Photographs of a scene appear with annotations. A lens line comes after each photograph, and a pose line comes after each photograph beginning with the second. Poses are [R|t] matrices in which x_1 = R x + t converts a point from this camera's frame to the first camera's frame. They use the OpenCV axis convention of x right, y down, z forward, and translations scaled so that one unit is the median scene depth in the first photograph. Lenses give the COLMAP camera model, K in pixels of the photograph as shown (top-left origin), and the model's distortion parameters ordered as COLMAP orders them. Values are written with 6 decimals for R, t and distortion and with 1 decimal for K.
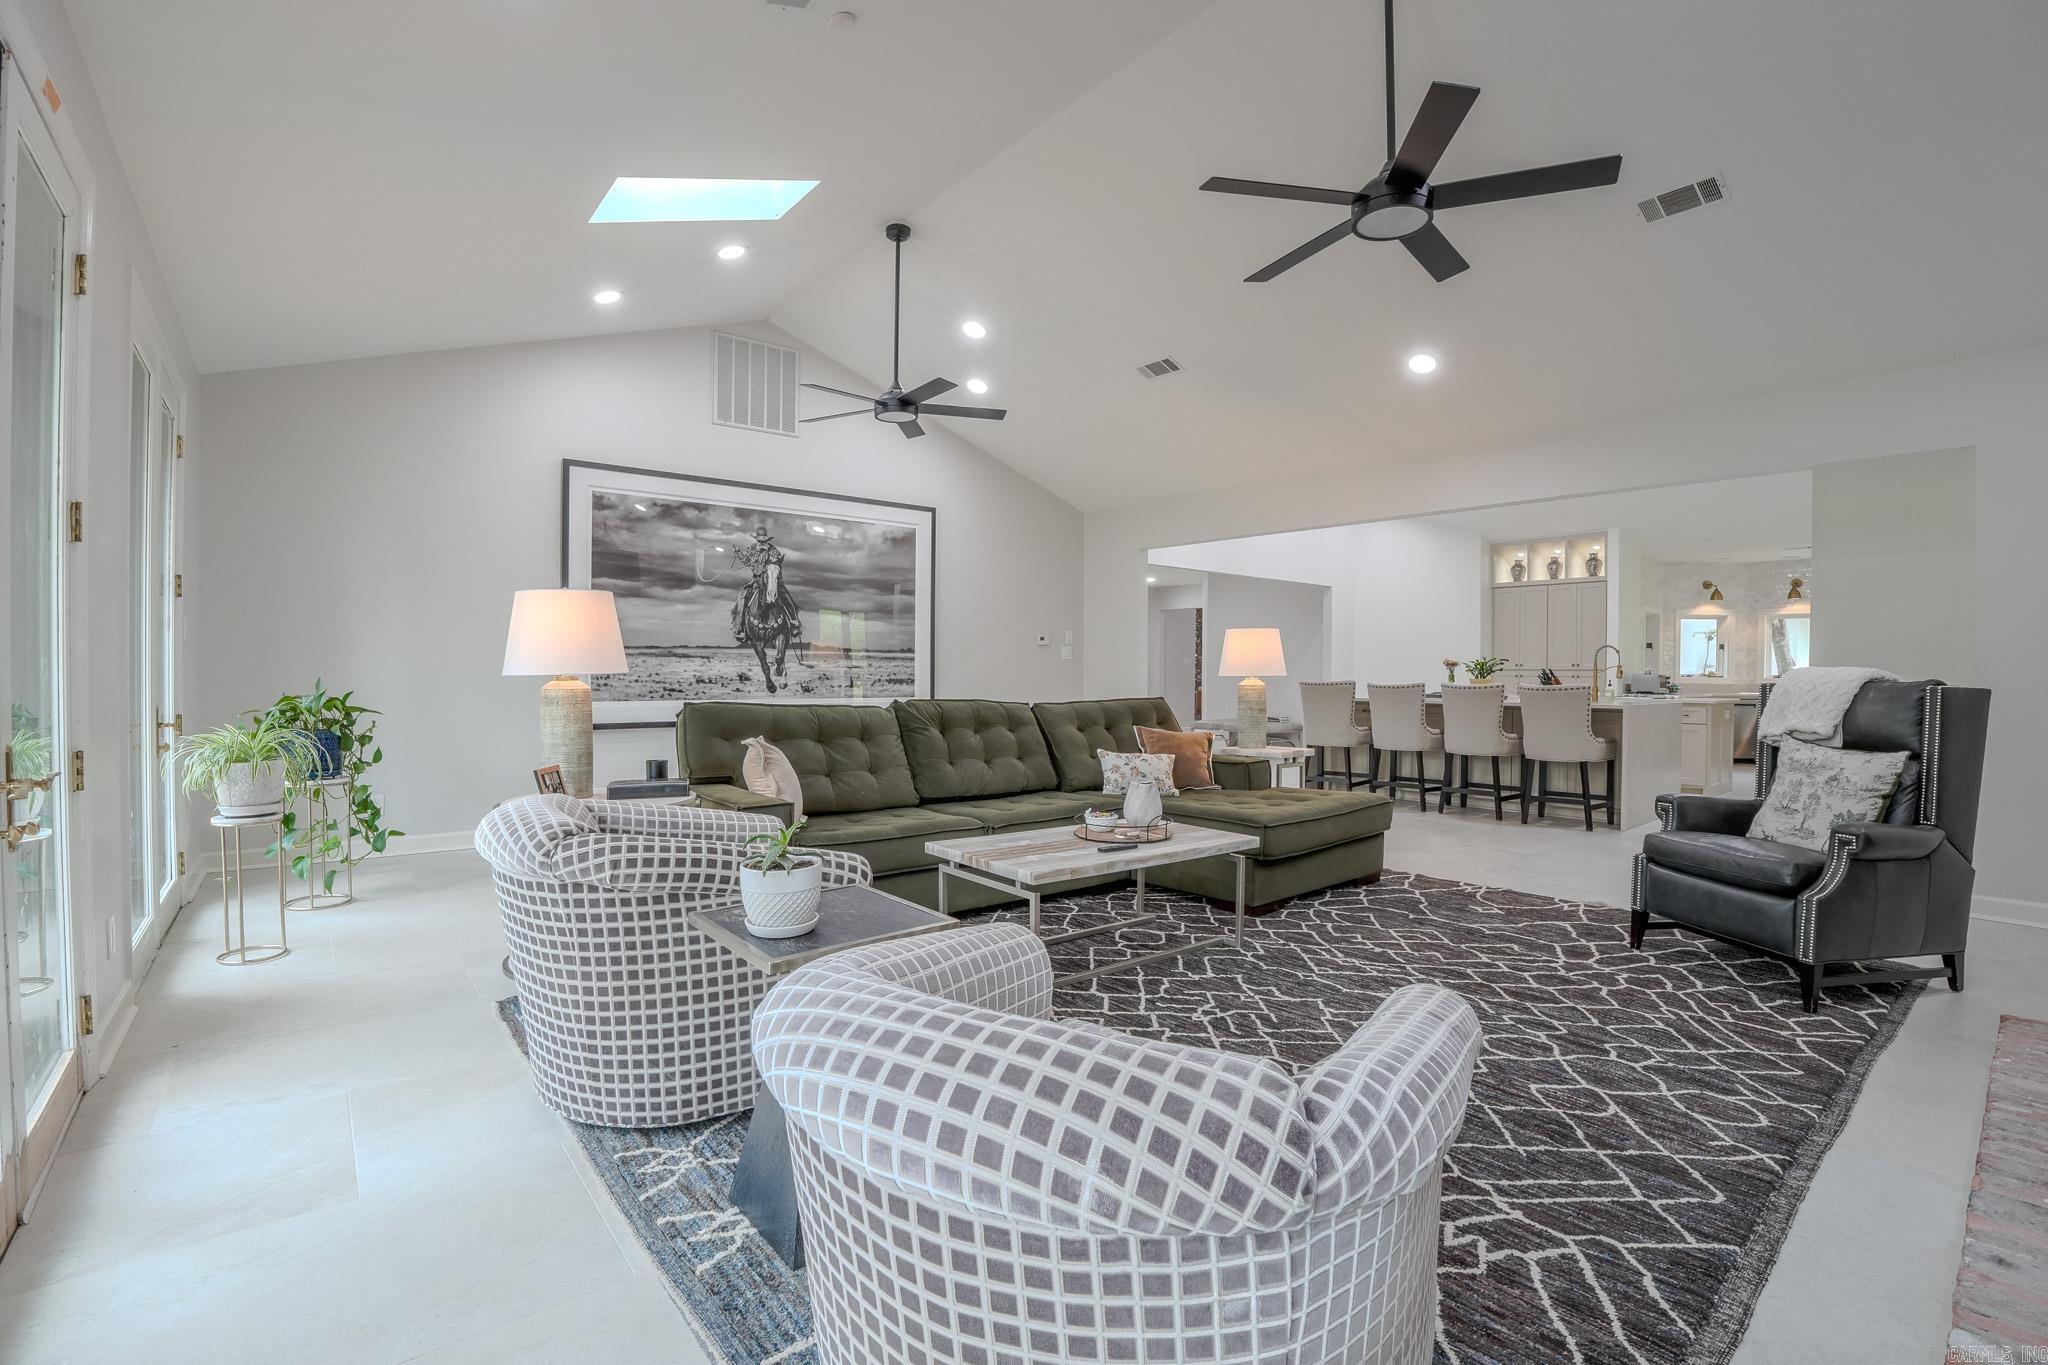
lens RADIAL K [[906.7, 0, 1030.6], [0, 906.7, 682.6], [0, 0, 1]] dist [-0.057923, 0.010037]
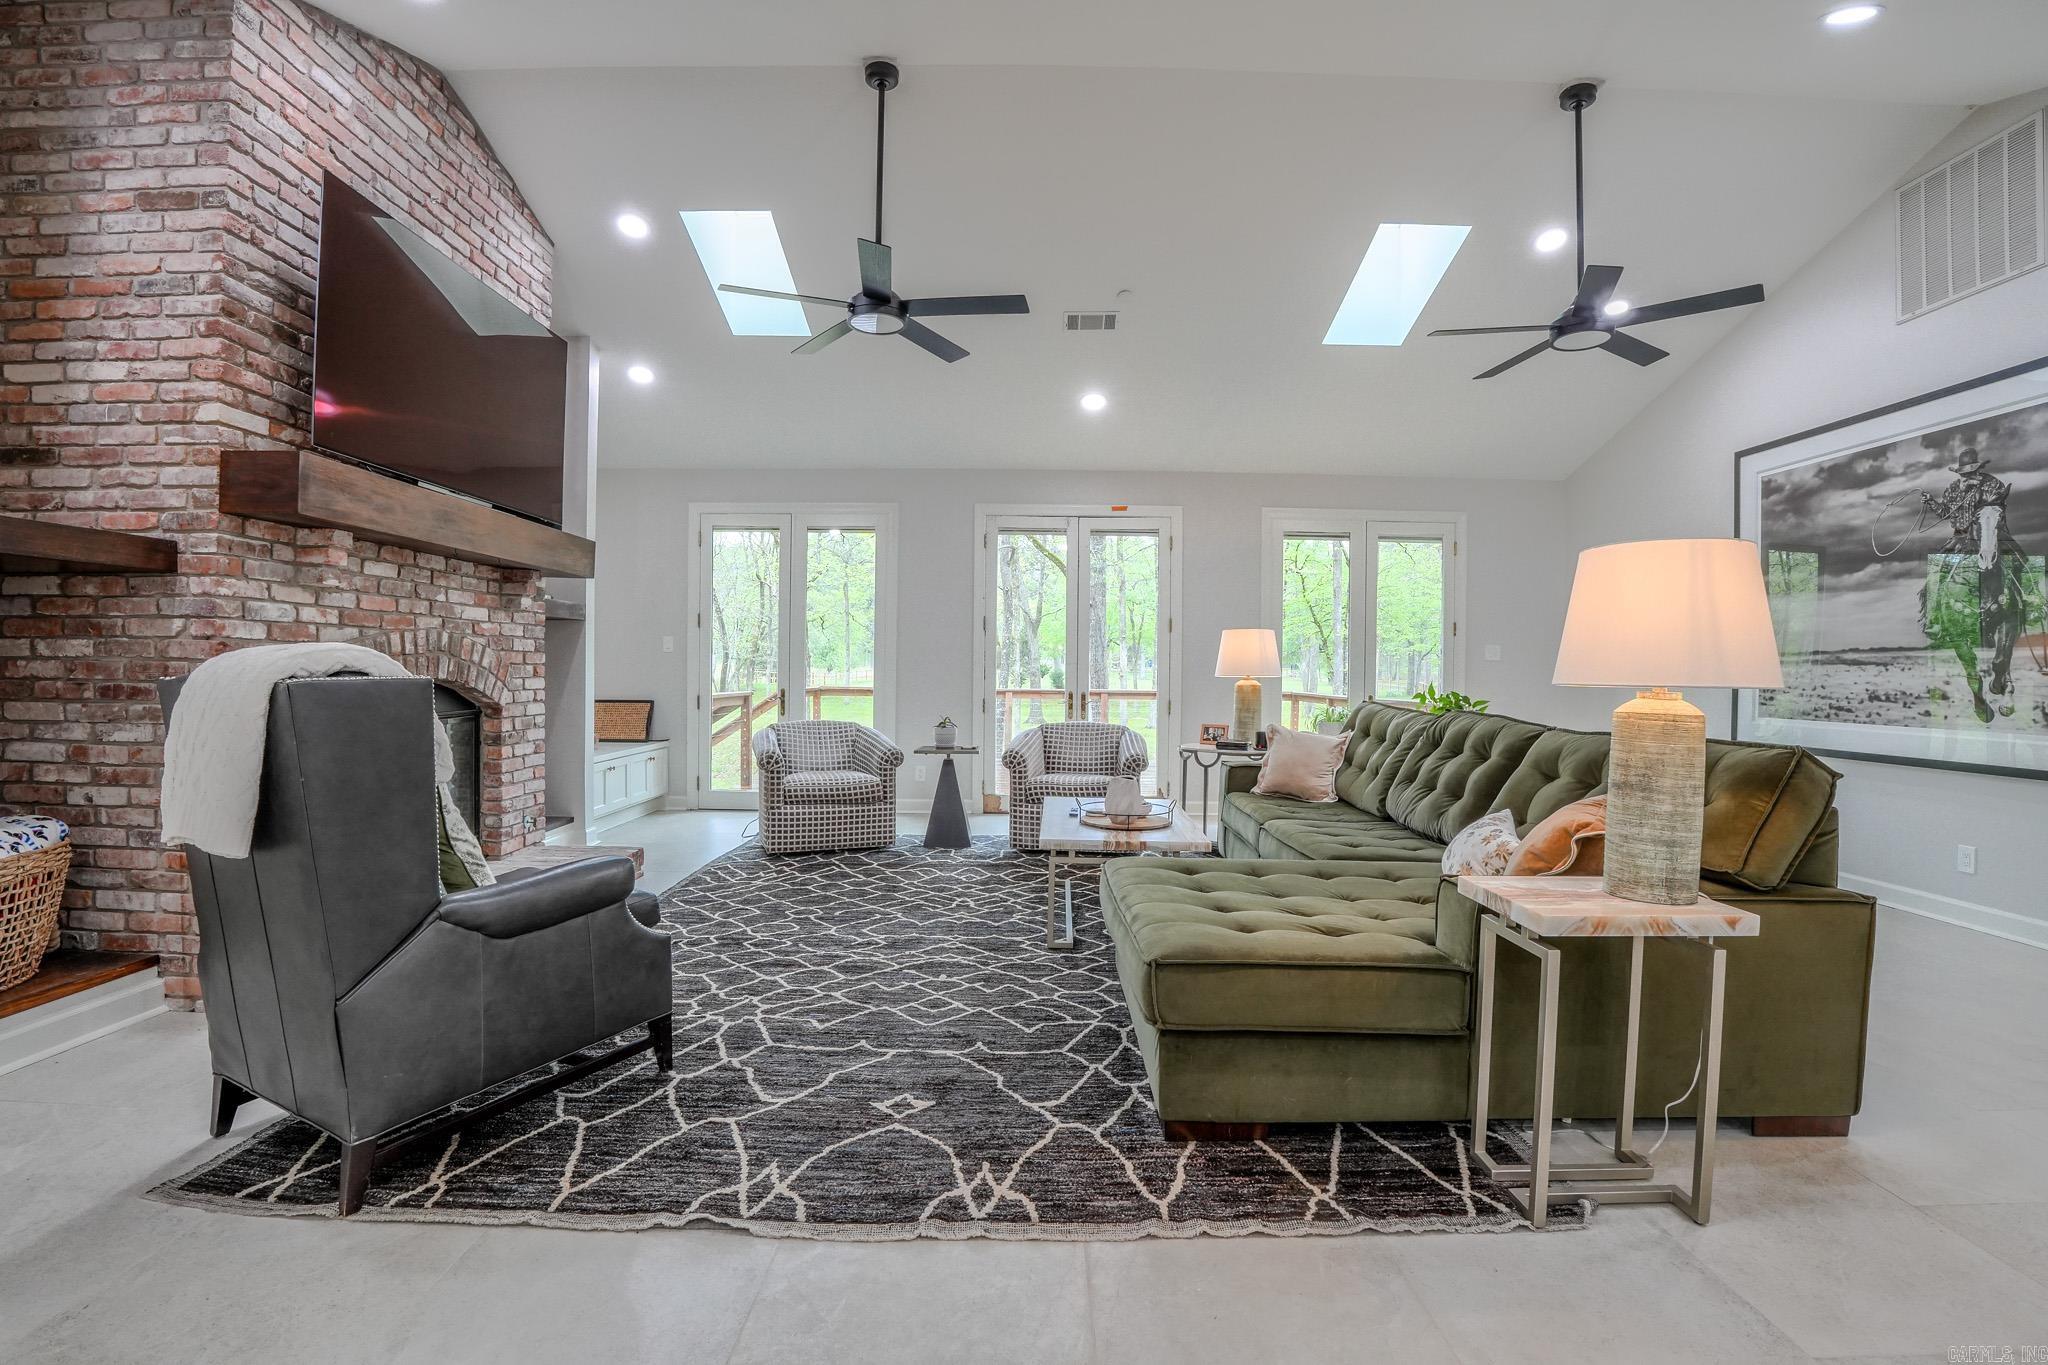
lens RADIAL K [[906.7, 0, 1030.6], [0, 906.7, 682.6], [0, 0, 1]] dist [-0.057923, 0.010037]
pose [[-0.632536, -0.002690, -0.774526, 0.595982], [-0.026014, 0.999504, 0.017774, -0.008673], [0.774094, 0.031391, -0.632292, 0.939469]]
